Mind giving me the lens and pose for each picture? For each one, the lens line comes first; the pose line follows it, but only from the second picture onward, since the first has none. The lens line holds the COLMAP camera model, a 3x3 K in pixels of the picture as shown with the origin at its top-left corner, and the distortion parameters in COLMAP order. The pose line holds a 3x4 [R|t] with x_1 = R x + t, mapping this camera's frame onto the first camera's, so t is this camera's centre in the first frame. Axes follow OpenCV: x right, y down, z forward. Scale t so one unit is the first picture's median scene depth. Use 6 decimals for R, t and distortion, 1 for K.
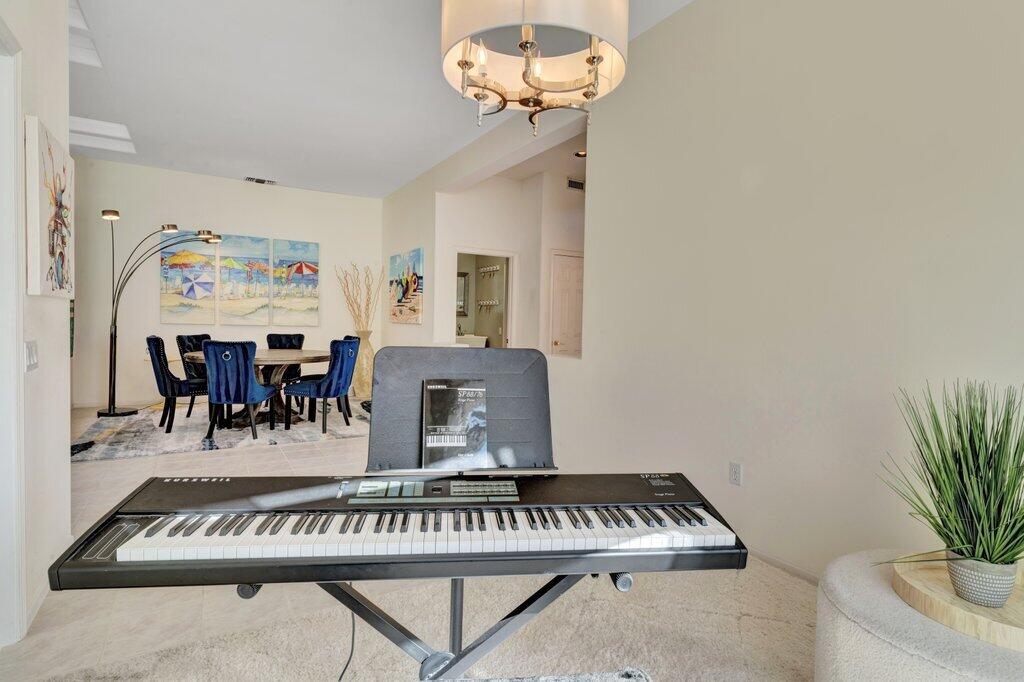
lens RADIAL K [[526.8, 0, 509.6], [0, 526.8, 339.2], [0, 0, 1]] dist [-0.001291, 0.000065]
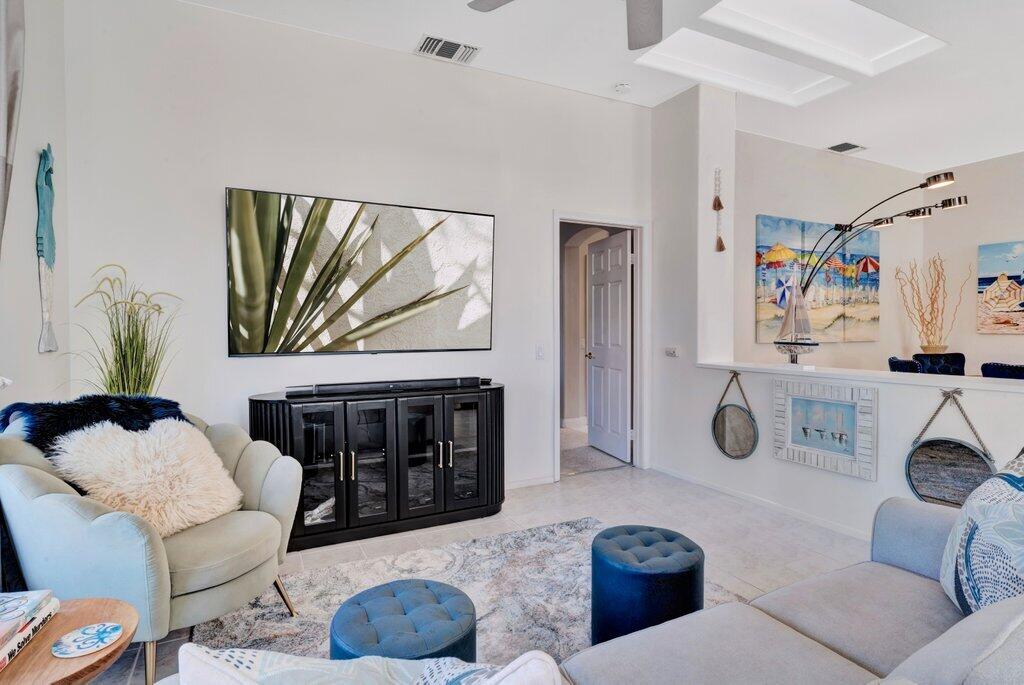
lens RADIAL K [[526.8, 0, 509.6], [0, 526.8, 340.7], [0, 0, 1]] dist [-0.001291, 0.000065]
pose [[0.997650, -0.024514, -0.063974, -0.905169], [0.023741, 0.999636, -0.012826, -0.030513], [0.064265, 0.011277, 0.997869, 0.229676]]
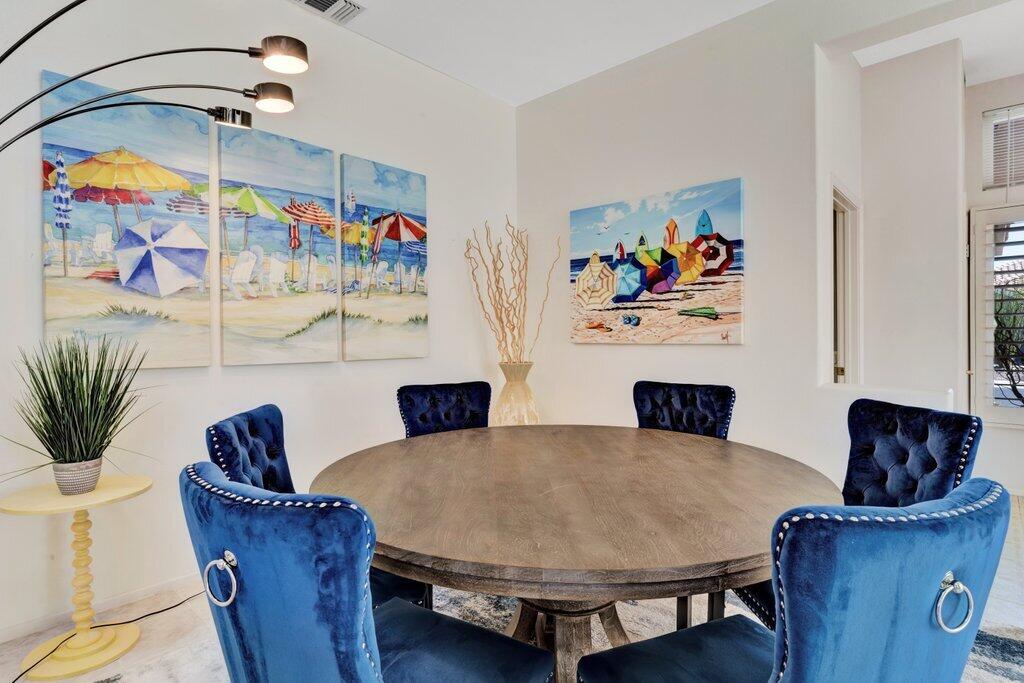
lens RADIAL K [[526.8, 0, 509.6], [0, 526.8, 339.7], [0, 0, 1]] dist [-0.001291, 0.000065]
pose [[0.955338, -0.032159, 0.293761, -0.461610], [0.039422, 0.999045, -0.018835, -0.030695], [-0.292875, 0.029575, 0.955693, 0.583431]]
